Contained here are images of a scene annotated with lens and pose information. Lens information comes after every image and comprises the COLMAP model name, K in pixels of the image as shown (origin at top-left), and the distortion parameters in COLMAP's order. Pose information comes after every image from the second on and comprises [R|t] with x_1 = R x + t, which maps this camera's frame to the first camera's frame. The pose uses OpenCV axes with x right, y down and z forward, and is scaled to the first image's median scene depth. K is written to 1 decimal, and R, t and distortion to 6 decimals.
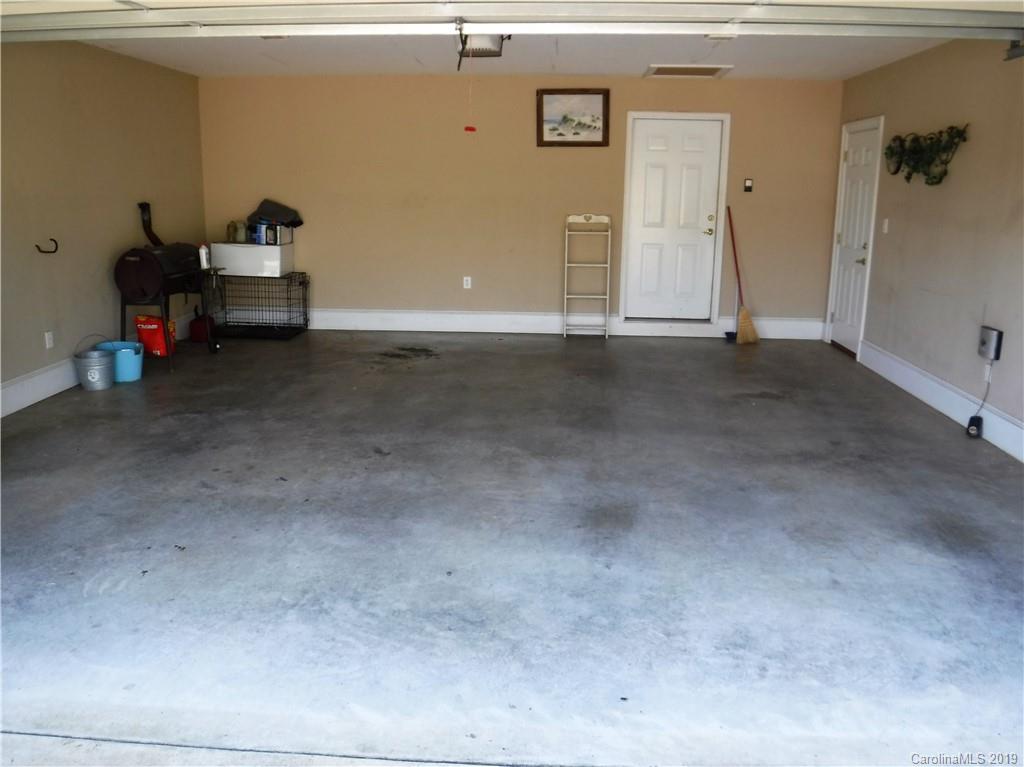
lens RADIAL K [[838.0, 0, 505.5], [0, 838.0, 386.6], [0, 0, 1]] dist [-0.089427, 0.013667]
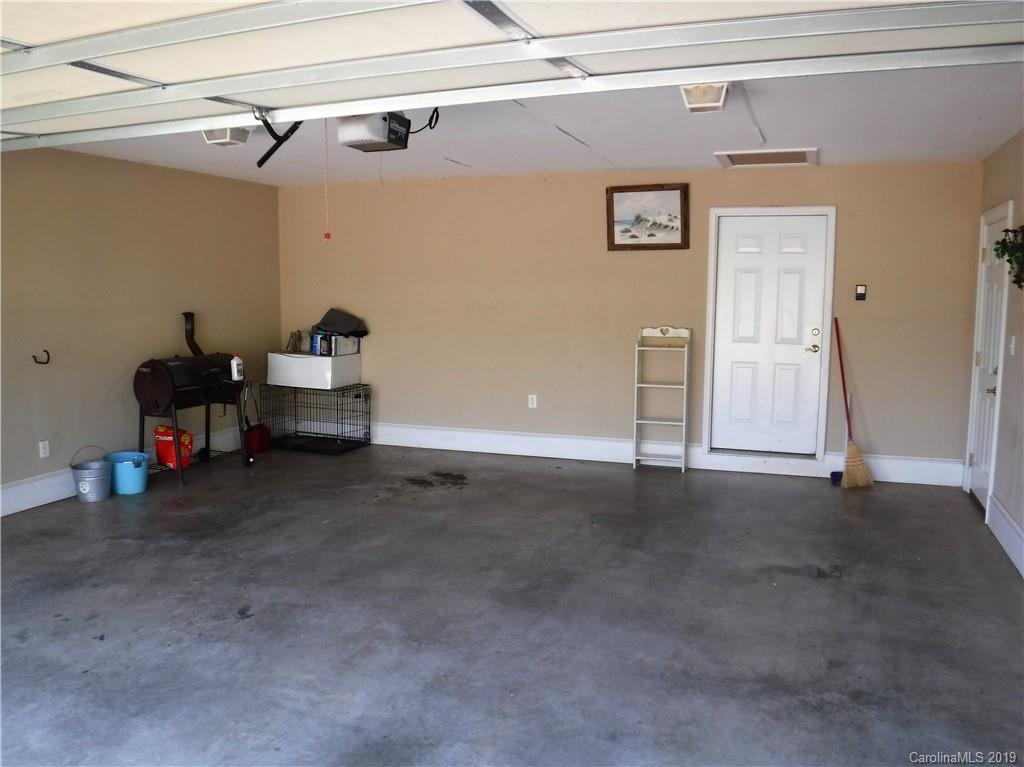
lens RADIAL K [[838.0, 0, 505.5], [0, 838.0, 386.6], [0, 0, 1]] dist [-0.089427, 0.013667]
pose [[0.958160, 0.026218, -0.285028, 0.204981], [-0.059900, 0.992113, -0.110105, -0.044367], [0.279894, 0.122572, 0.952174, 0.154088]]
